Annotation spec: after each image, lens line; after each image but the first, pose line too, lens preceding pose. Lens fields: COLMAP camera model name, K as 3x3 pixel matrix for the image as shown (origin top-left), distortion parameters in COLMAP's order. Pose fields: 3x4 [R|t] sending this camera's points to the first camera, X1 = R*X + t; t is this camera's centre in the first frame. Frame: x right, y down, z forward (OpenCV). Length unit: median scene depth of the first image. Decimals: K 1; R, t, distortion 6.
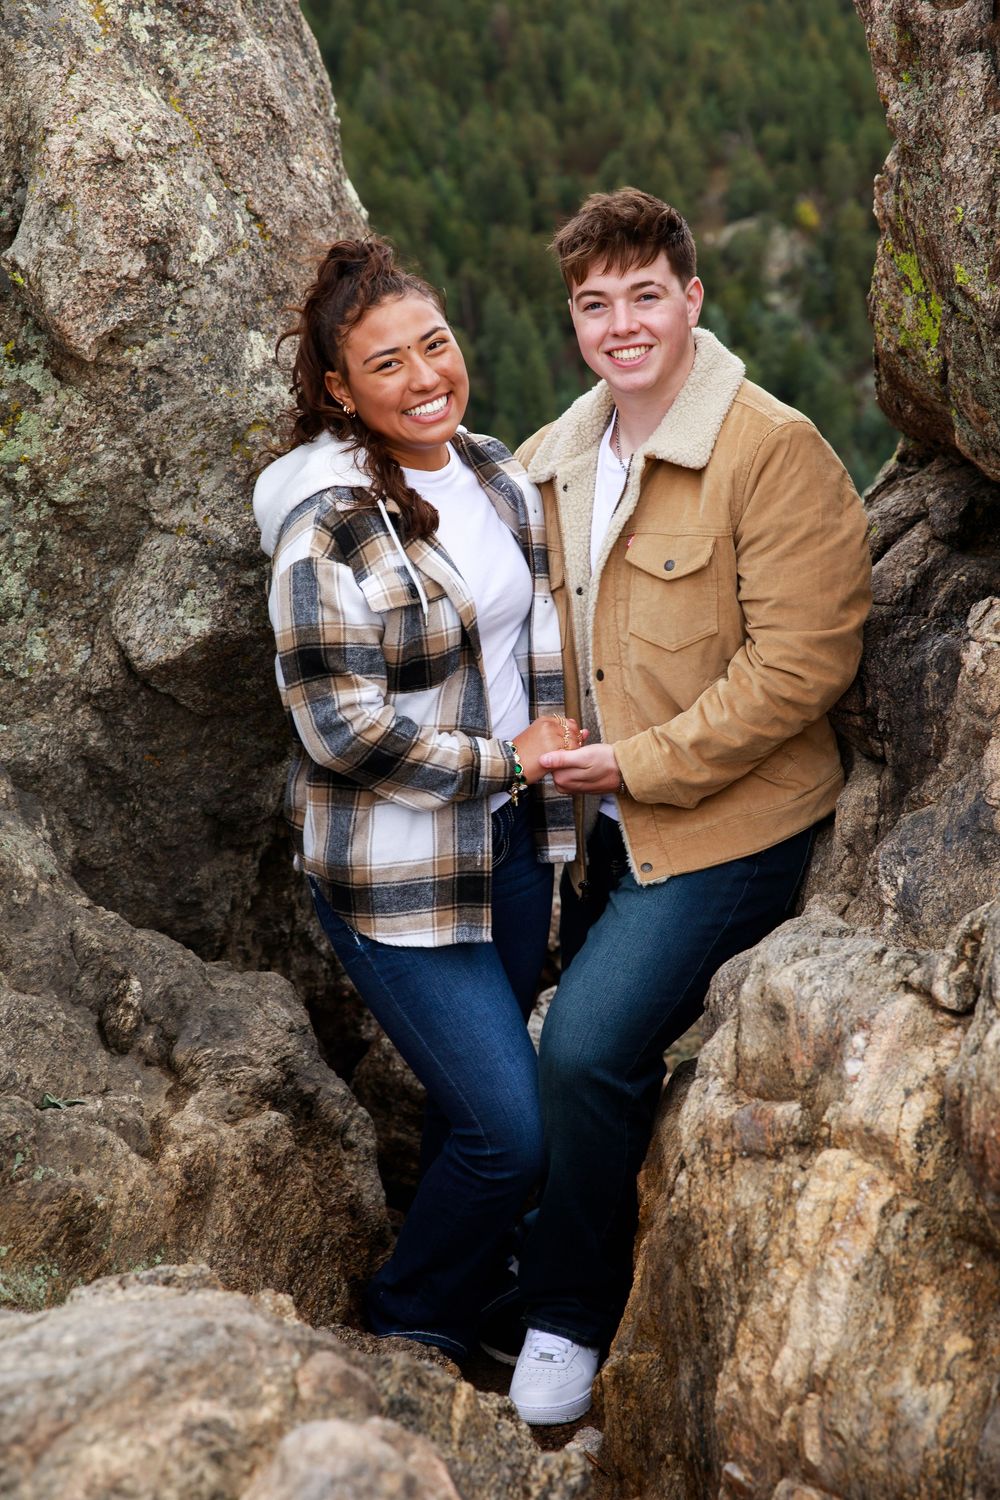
lens RADIAL K [[2742.1, 0, 502.2], [0, 2742.1, 750.9], [0, 0, 1]] dist [0.190730, 0.000000]
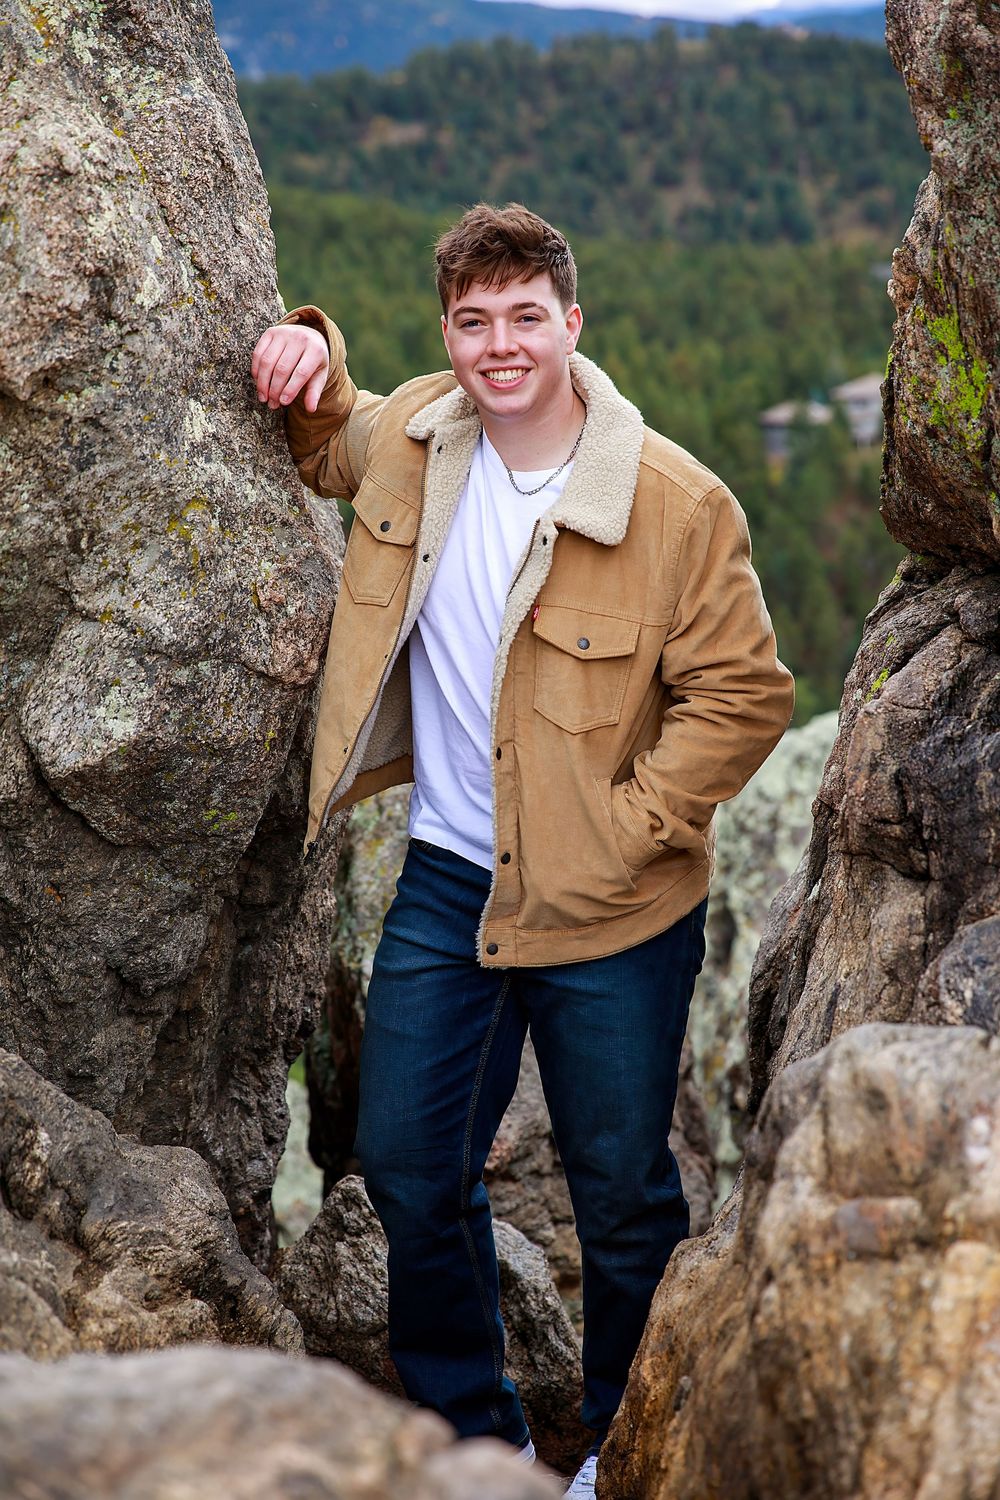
lens RADIAL K [[2948.3, 0, 499.1], [0, 2948.3, 750.5], [0, 0, 1]] dist [0.238004, 0.000000]
pose [[0.996046, 0.022378, 0.085974, -0.075917], [-0.010554, 0.990708, -0.135598, 0.090337], [-0.088209, 0.134154, 0.987027, 0.077511]]
